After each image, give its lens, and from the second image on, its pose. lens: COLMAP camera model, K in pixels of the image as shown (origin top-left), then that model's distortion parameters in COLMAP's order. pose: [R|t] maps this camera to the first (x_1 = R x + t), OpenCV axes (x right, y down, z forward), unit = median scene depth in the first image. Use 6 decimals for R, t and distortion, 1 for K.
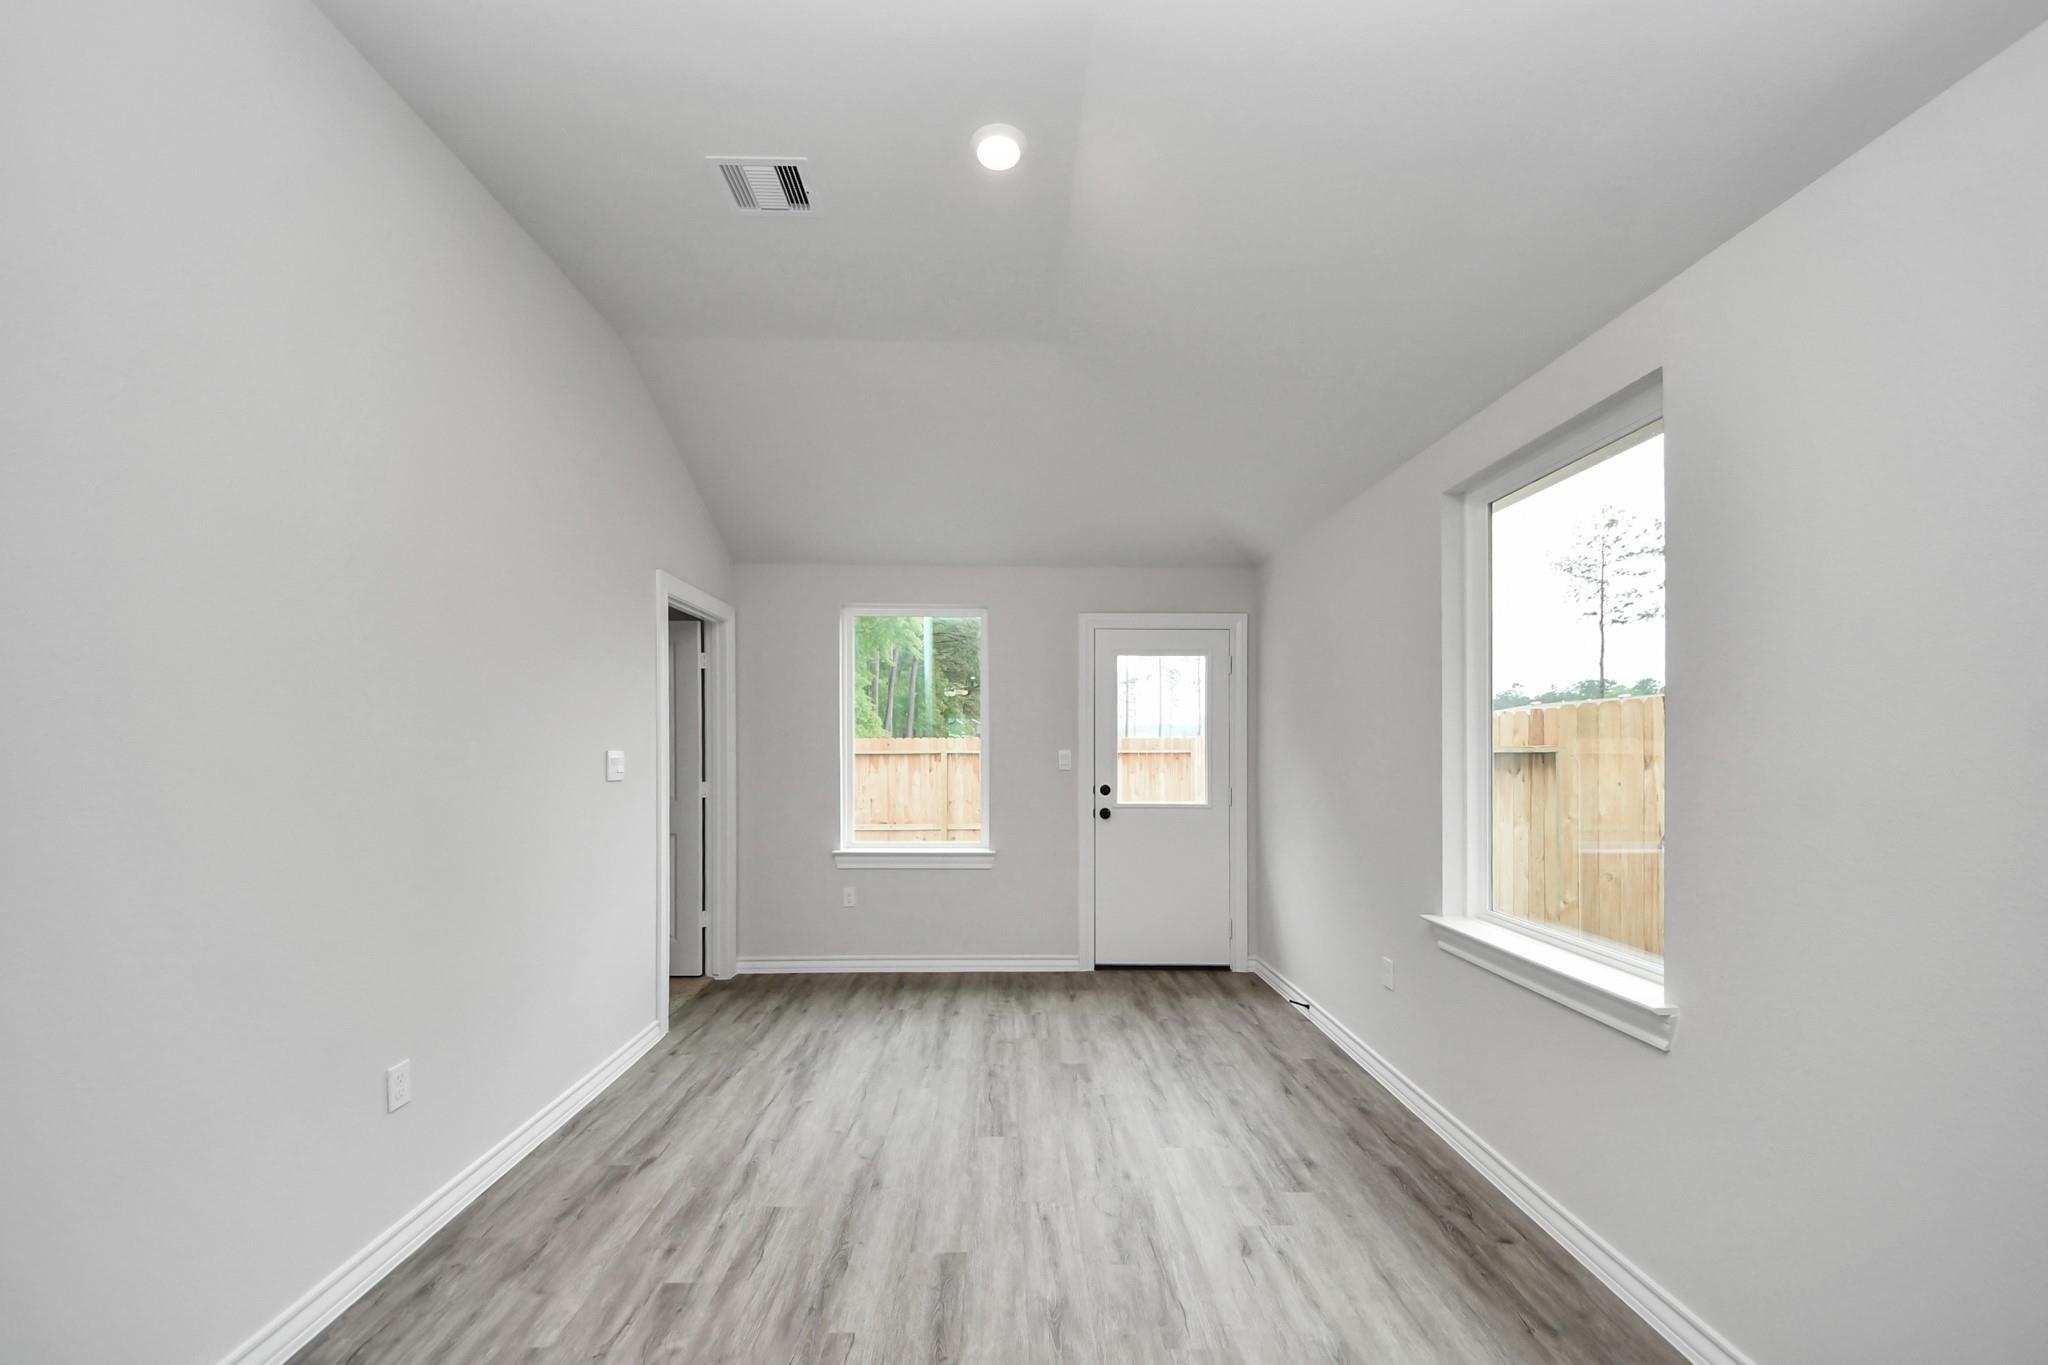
lens RADIAL K [[739.4, 0, 997.2], [0, 739.4, 738.3], [0, 0, 1]] dist [0.004329, -0.006335]
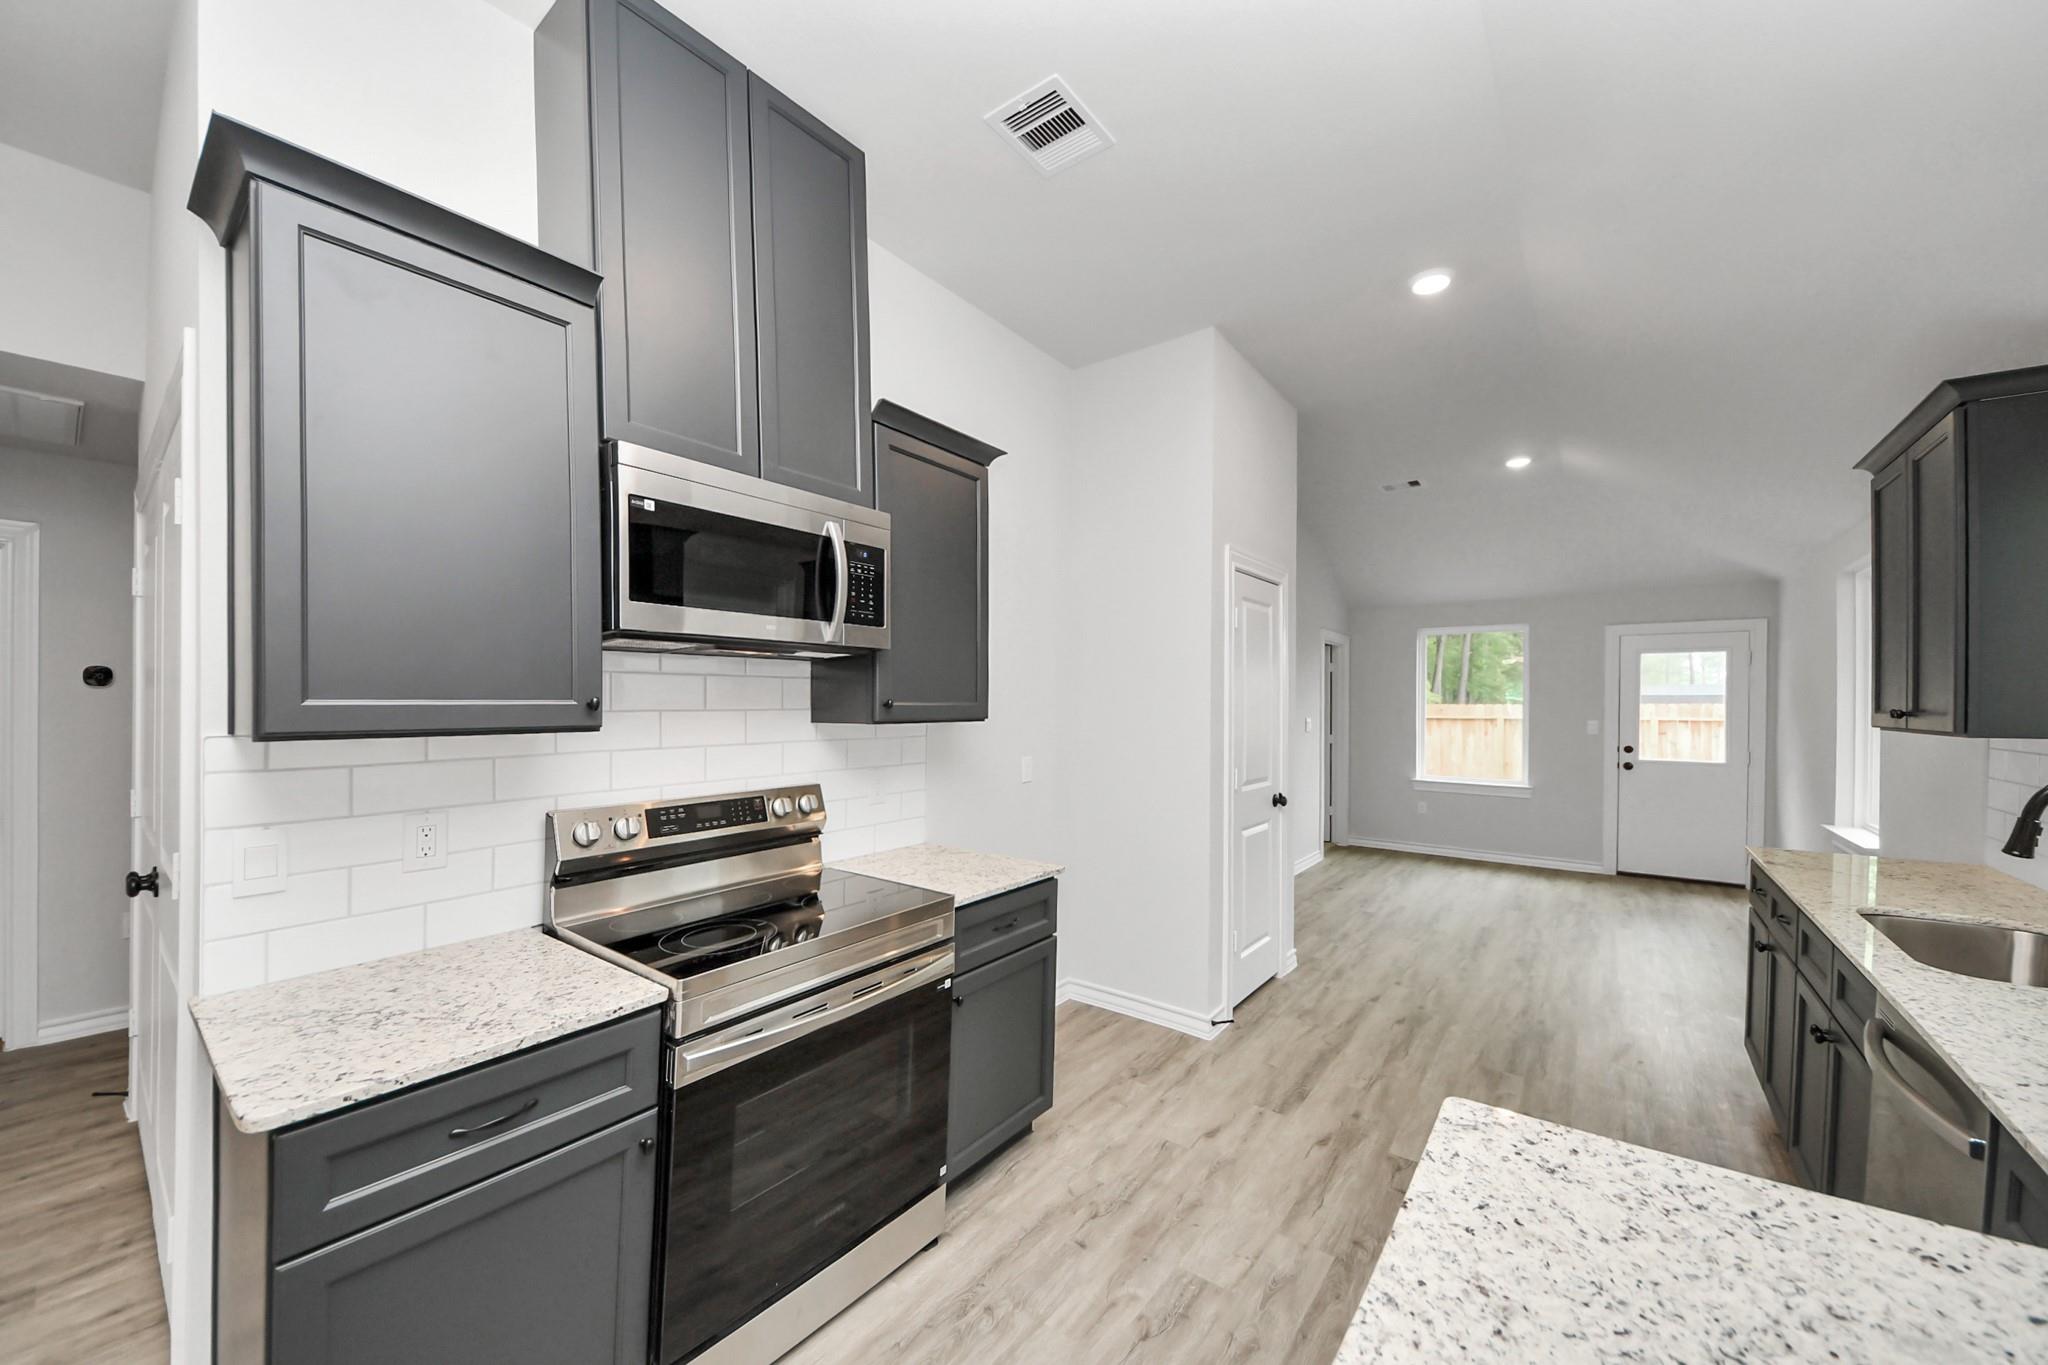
lens RADIAL K [[739.4, 0, 1011.6], [0, 739.4, 702.0], [0, 0, 1]] dist [0.004329, -0.006335]
pose [[0.786541, 0.001631, -0.617536, 0.141154], [0.001403, 0.999989, 0.004427, -0.041041], [0.617537, -0.004348, 0.786530, -1.226184]]
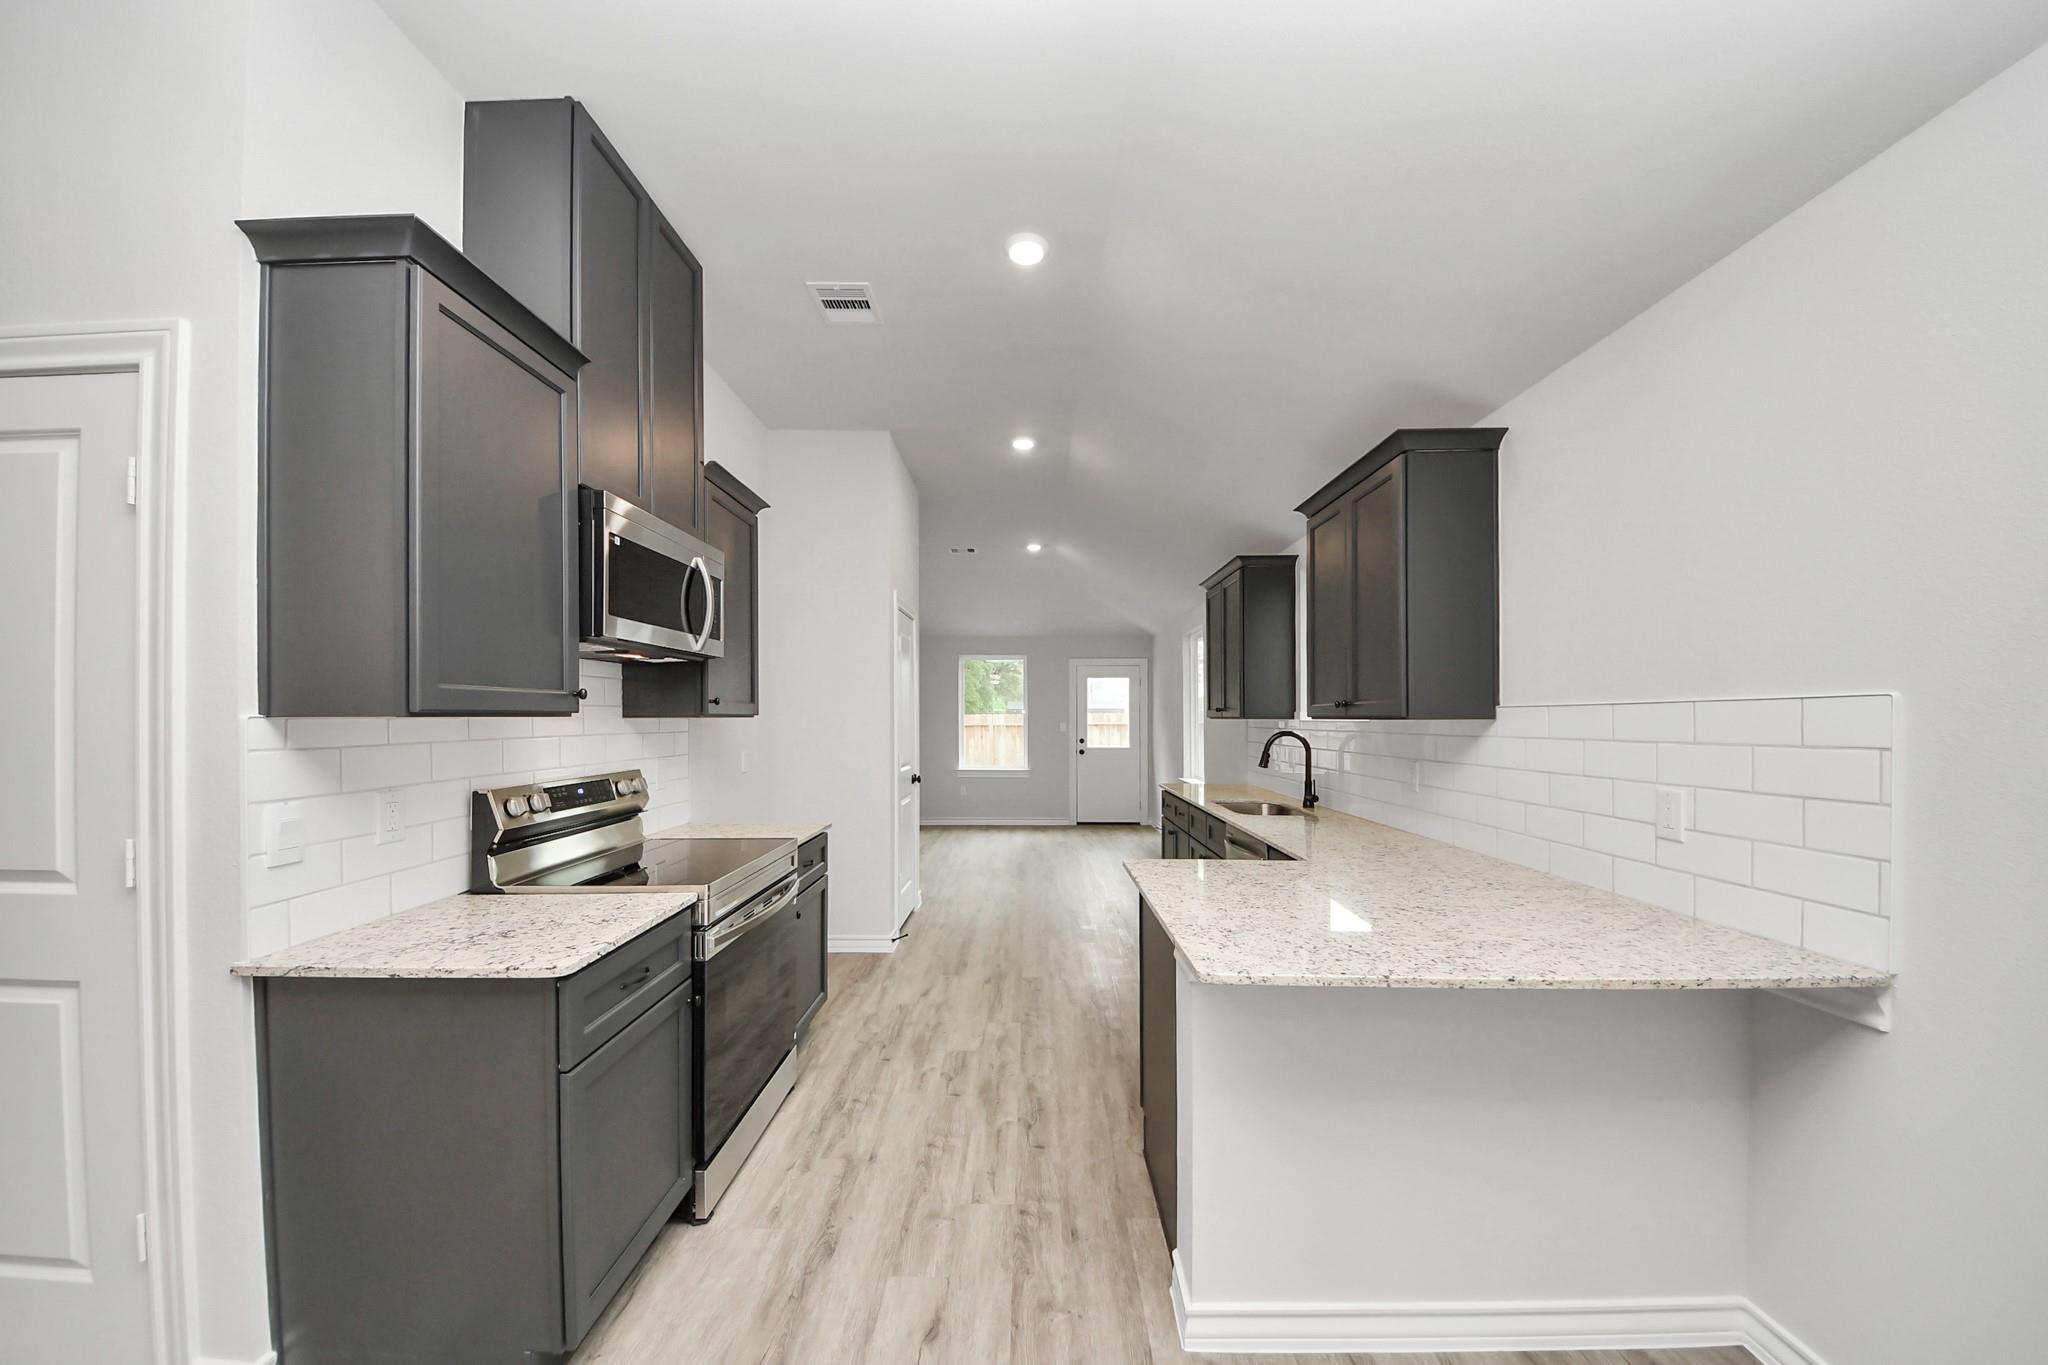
lens RADIAL K [[739.4, 0, 1021.0], [0, 739.4, 686.4], [0, 0, 1]] dist [0.004329, -0.006335]
pose [[0.999991, -0.002456, -0.003594, -0.030324], [0.002327, 0.999366, -0.035524, -0.018590], [0.003679, 0.035515, 0.999362, -1.677646]]
